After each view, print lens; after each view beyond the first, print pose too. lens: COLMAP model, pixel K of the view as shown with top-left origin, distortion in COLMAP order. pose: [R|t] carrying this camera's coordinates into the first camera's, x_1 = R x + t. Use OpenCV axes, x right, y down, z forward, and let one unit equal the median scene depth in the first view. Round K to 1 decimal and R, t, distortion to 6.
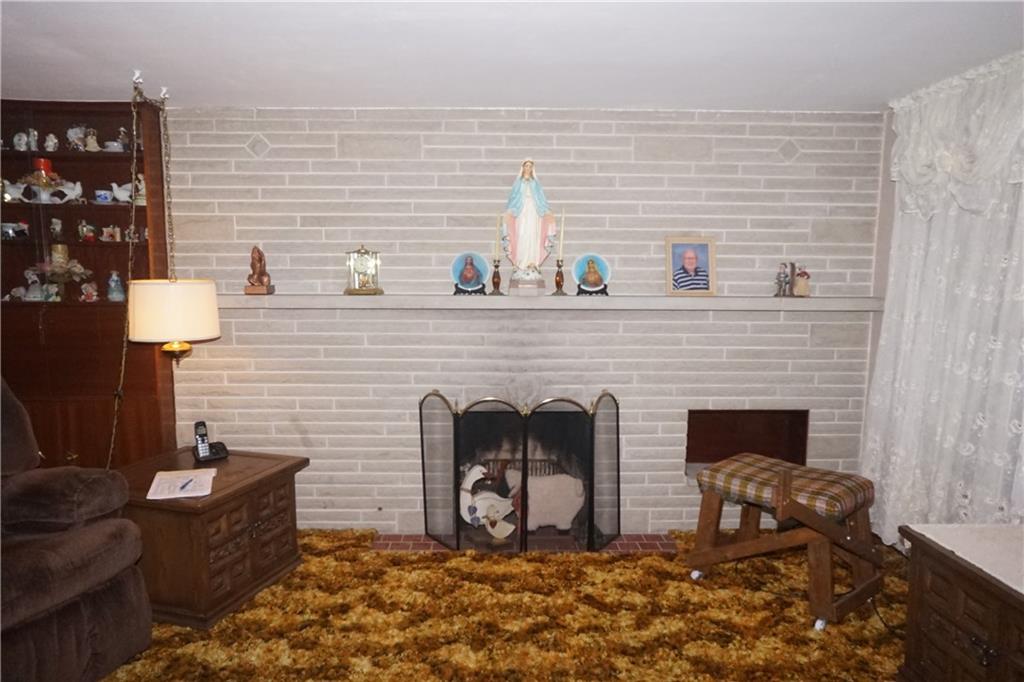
lens RADIAL K [[706.1, 0, 512.2], [0, 706.1, 345.8], [0, 0, 1]] dist [-0.000990, 0.007589]
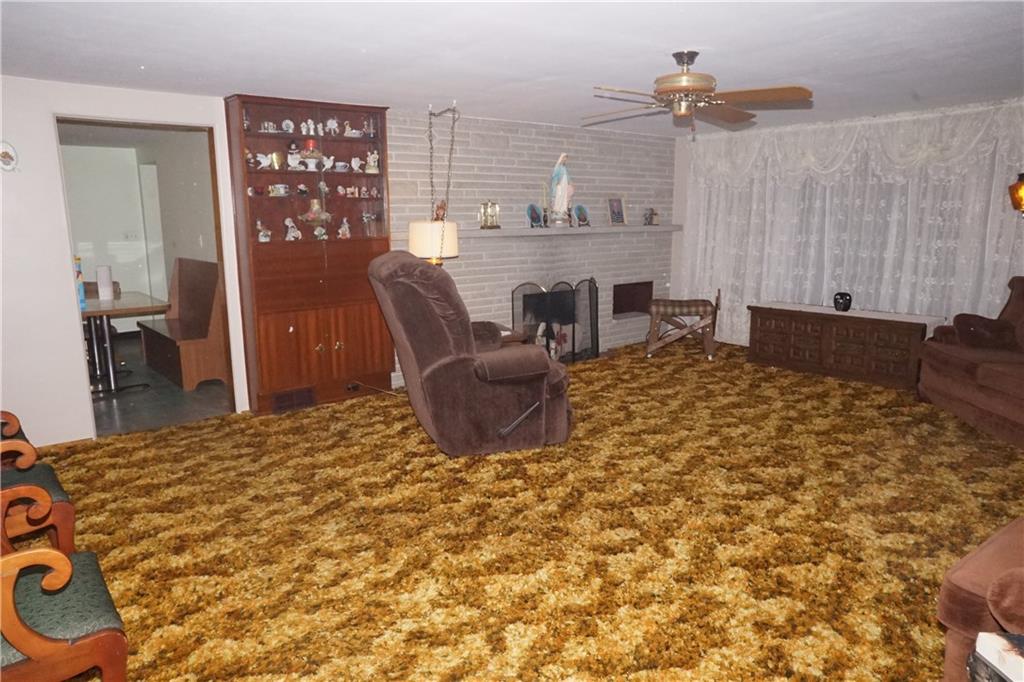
lens RADIAL K [[706.1, 0, 514.7], [0, 706.1, 339.1], [0, 0, 1]] dist [-0.000990, 0.007589]
pose [[0.780304, -0.121080, 0.613568, -1.237458], [0.088100, 0.992578, 0.083832, 0.053781], [-0.619164, -0.011359, 0.785179, -0.380487]]
